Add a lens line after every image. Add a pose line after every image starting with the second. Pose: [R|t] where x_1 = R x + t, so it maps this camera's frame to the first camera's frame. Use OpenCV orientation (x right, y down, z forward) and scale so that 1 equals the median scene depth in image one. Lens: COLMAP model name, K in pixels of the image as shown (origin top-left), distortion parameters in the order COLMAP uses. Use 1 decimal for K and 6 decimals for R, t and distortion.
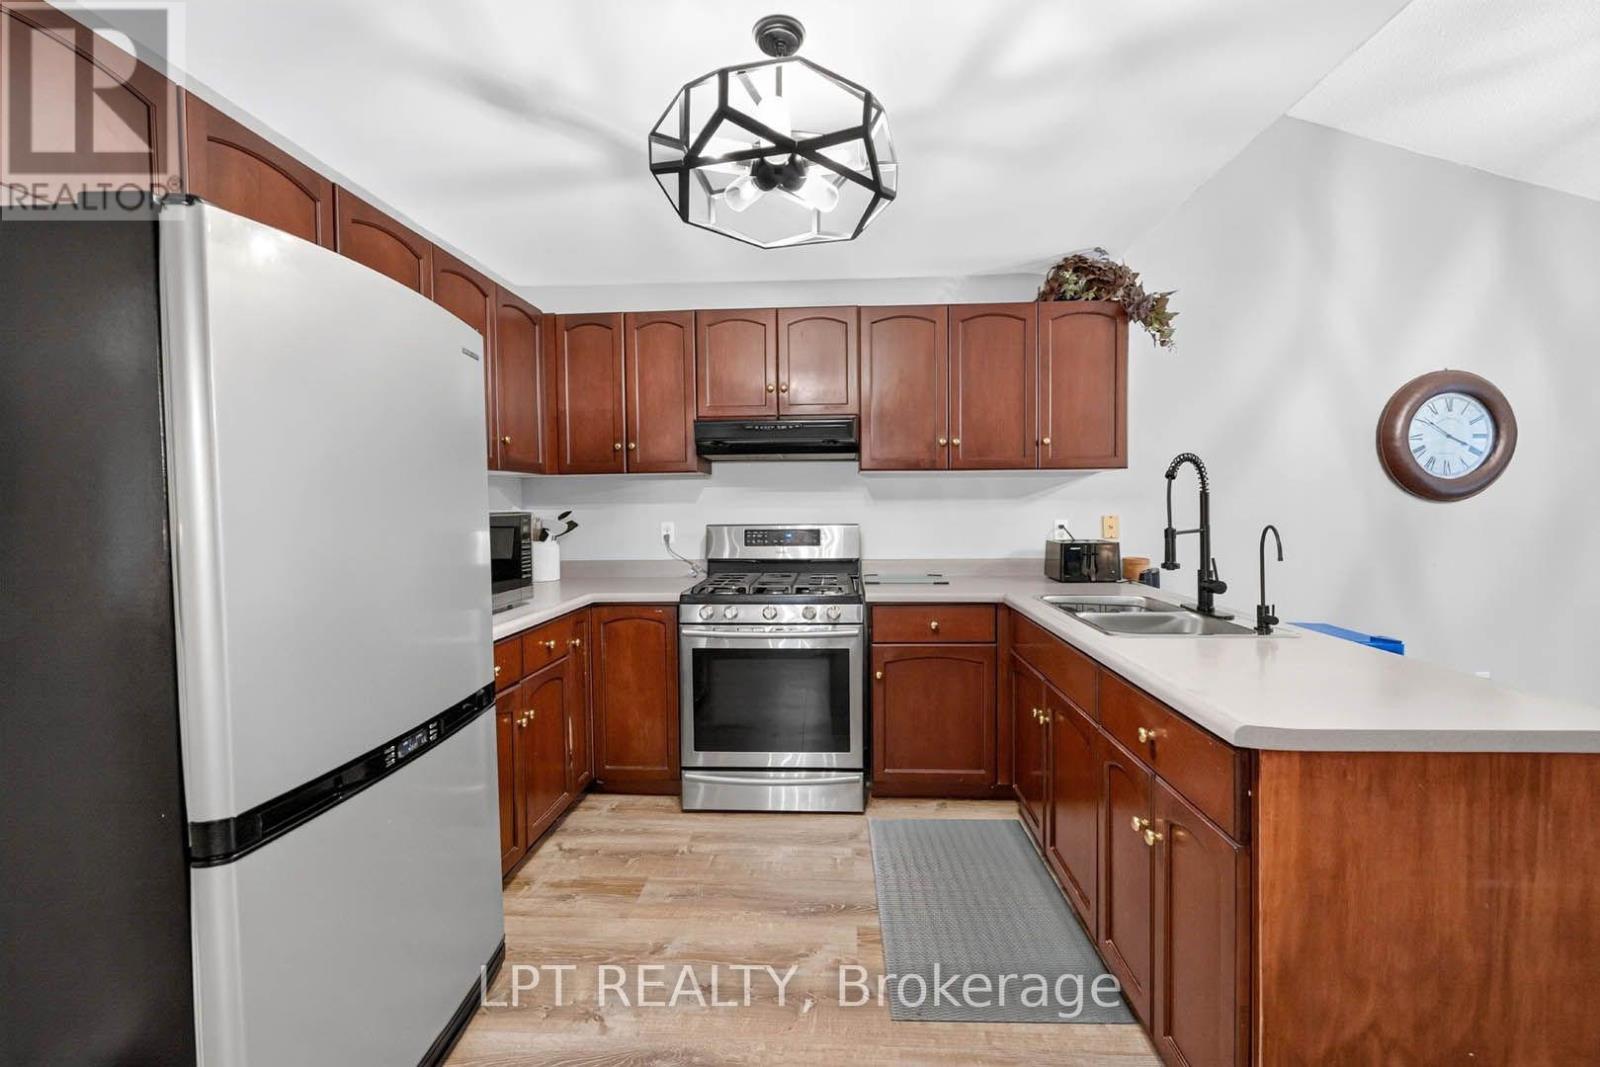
lens RADIAL K [[646.5, 0, 816.4], [0, 646.5, 522.0], [0, 0, 1]] dist [-0.000700, 0.000063]
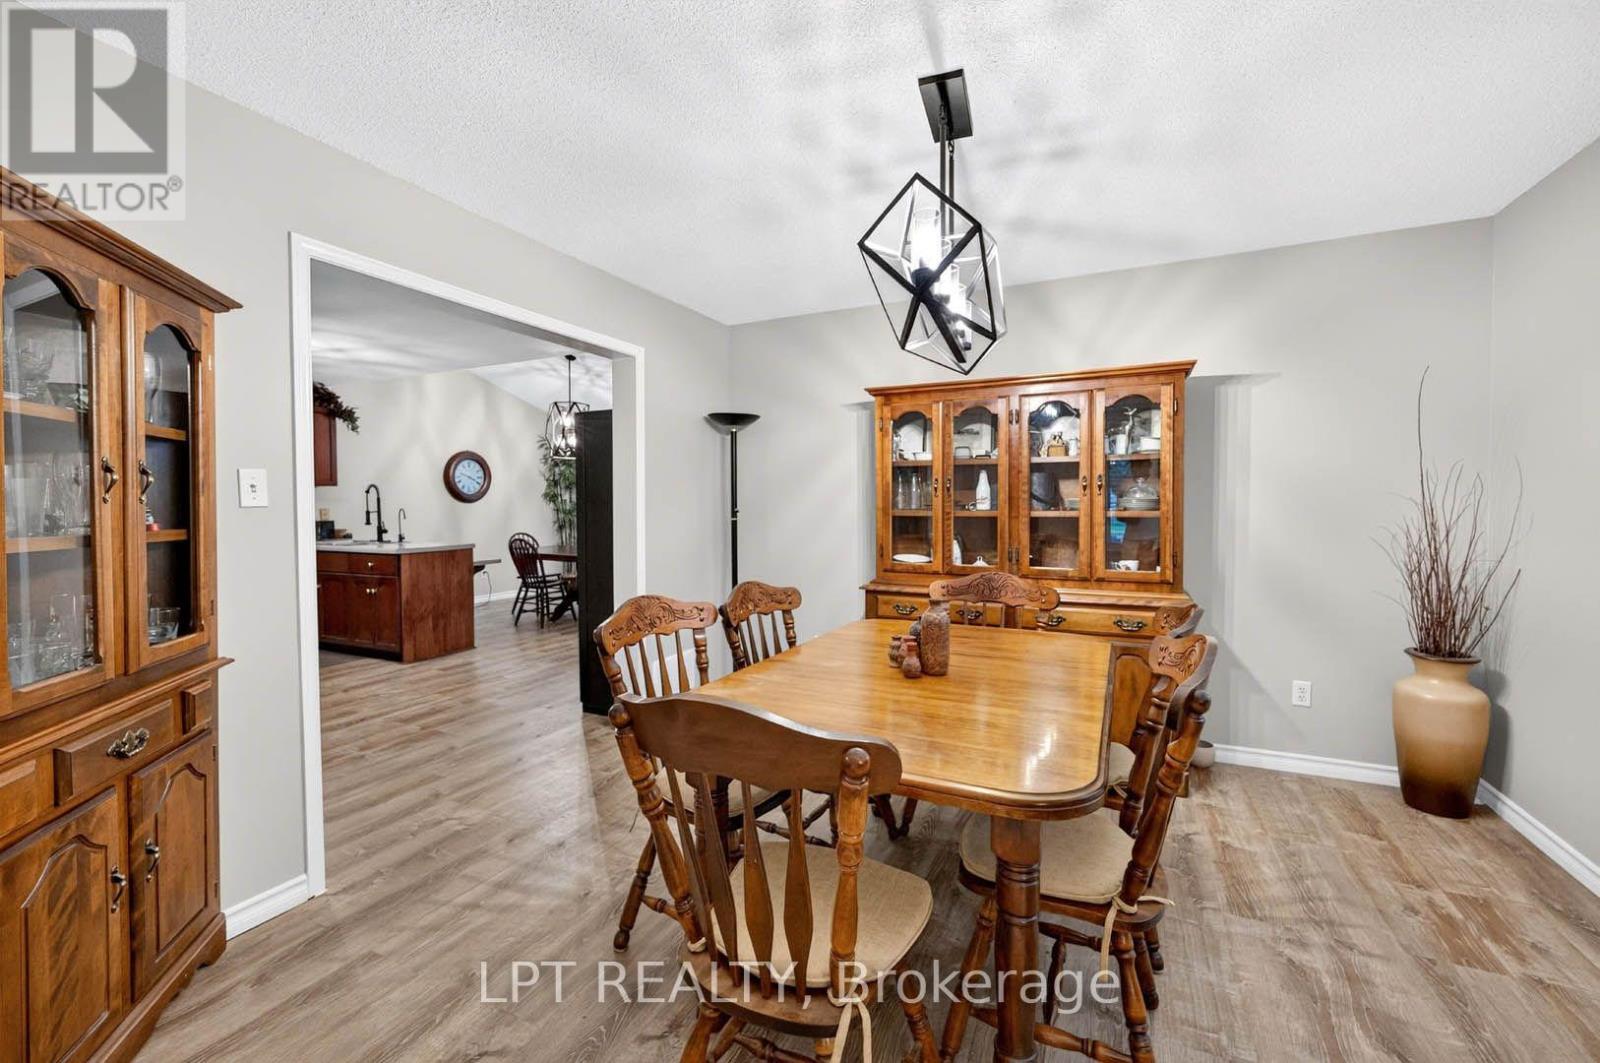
lens RADIAL K [[663.1, 0, 793.9], [0, 663.1, 510.1], [0, 0, 1]] dist [-0.001123, -0.000049]
pose [[0.409244, -0.003865, 0.912417, -0.901597], [0.032441, 0.999420, -0.010317, 0.066312], [-0.911848, 0.033822, 0.409133, -1.272784]]
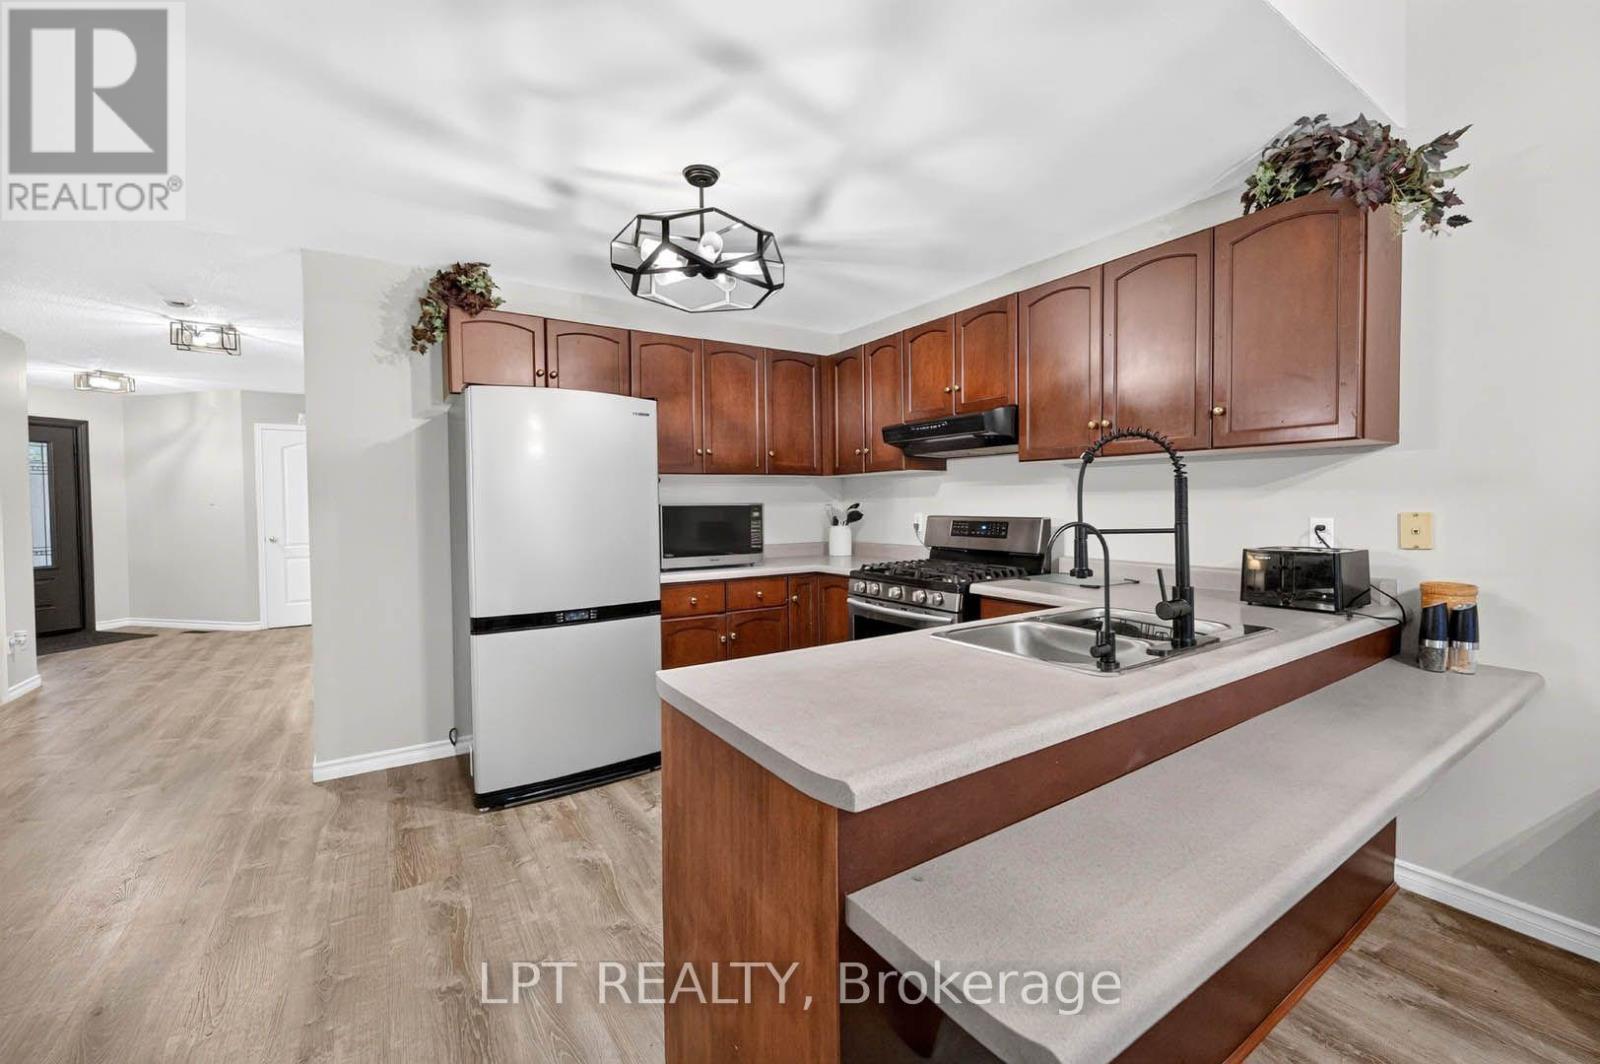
lens RADIAL K [[646.5, 0, 816.4], [0, 646.5, 520.5], [0, 0, 1]] dist [-0.000700, 0.000063]
pose [[0.592296, 0.024503, -0.805348, 0.681799], [-0.019326, 0.999682, 0.016201, -0.002553], [0.805489, 0.005968, 0.592581, 0.188117]]
